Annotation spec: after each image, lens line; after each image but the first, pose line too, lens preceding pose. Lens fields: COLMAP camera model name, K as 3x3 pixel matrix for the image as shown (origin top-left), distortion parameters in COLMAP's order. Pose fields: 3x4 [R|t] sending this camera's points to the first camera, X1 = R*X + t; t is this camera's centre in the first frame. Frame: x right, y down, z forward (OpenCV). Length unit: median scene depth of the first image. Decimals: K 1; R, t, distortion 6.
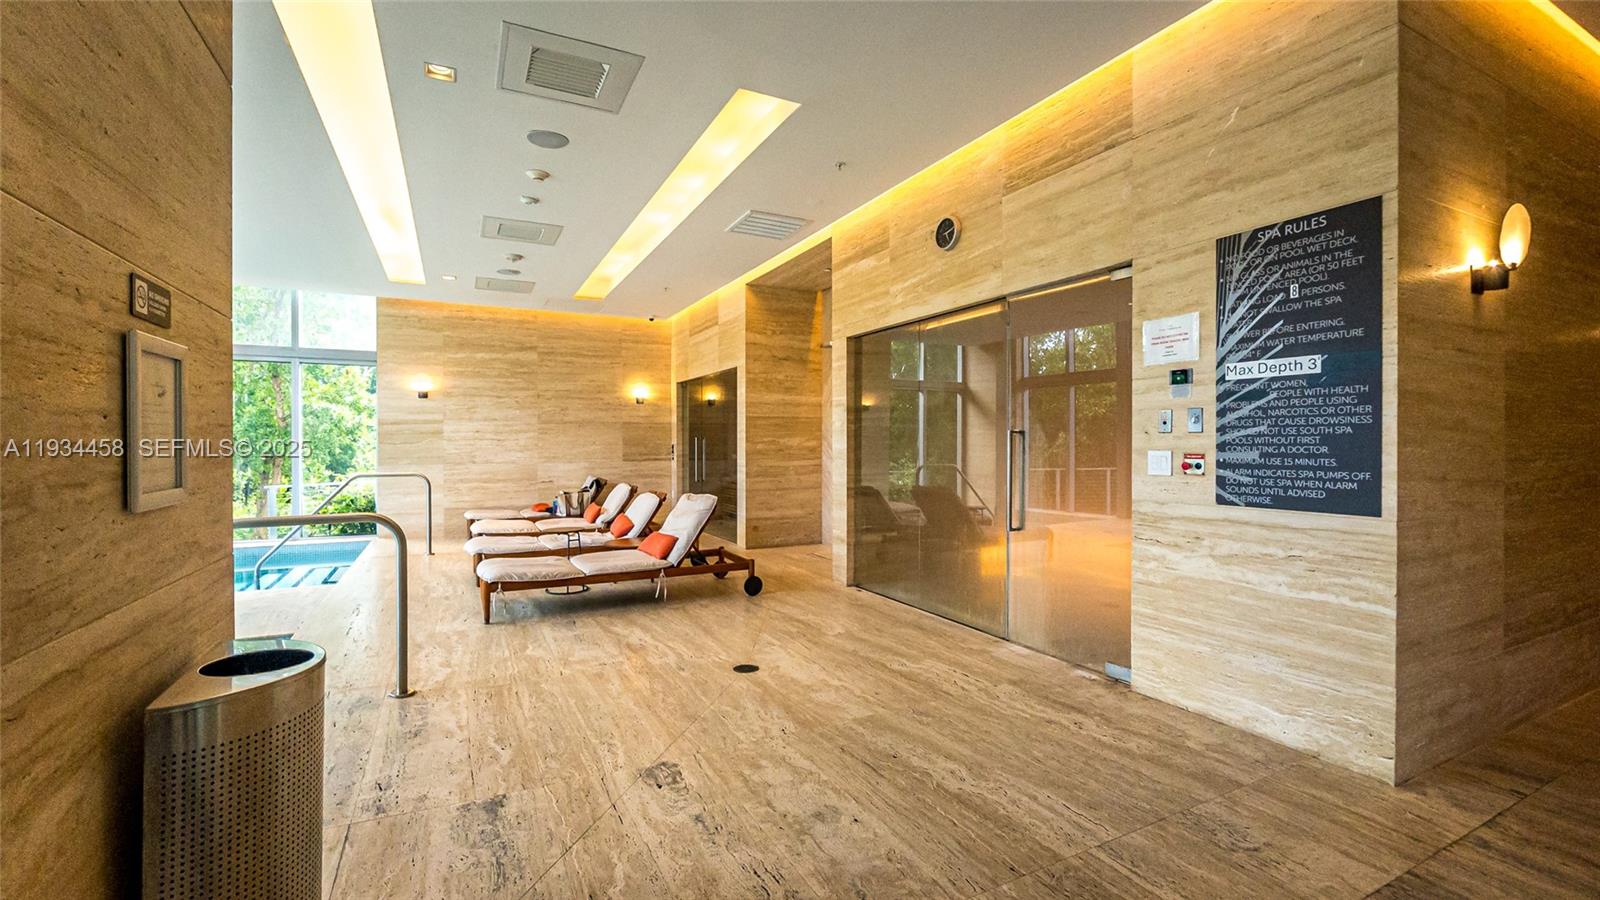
lens RADIAL K [[674.6, 0, 799.0], [0, 674.6, 445.9], [0, 0, 1]] dist [-0.006826, 0.000282]
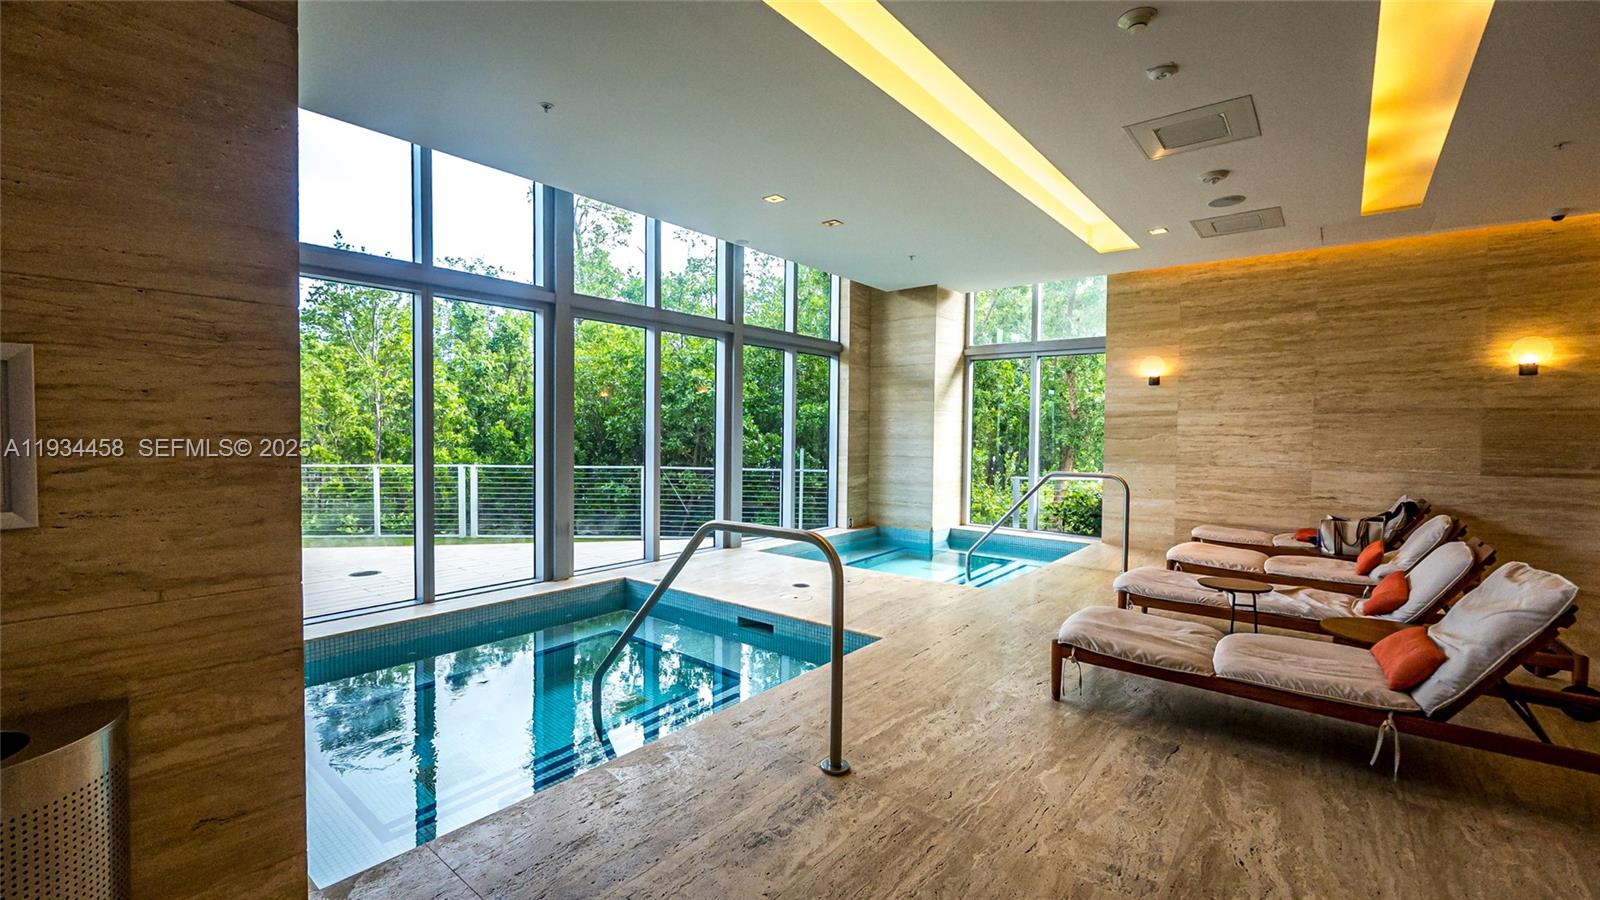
lens RADIAL K [[674.6, 0, 799.7], [0, 674.6, 447.0], [0, 0, 1]] dist [-0.006826, 0.000282]
pose [[0.402917, 0.029888, -0.914748, 0.036439], [-0.015496, 0.999546, 0.025833, -0.008323], [0.915105, 0.003766, 0.403198, 0.245301]]
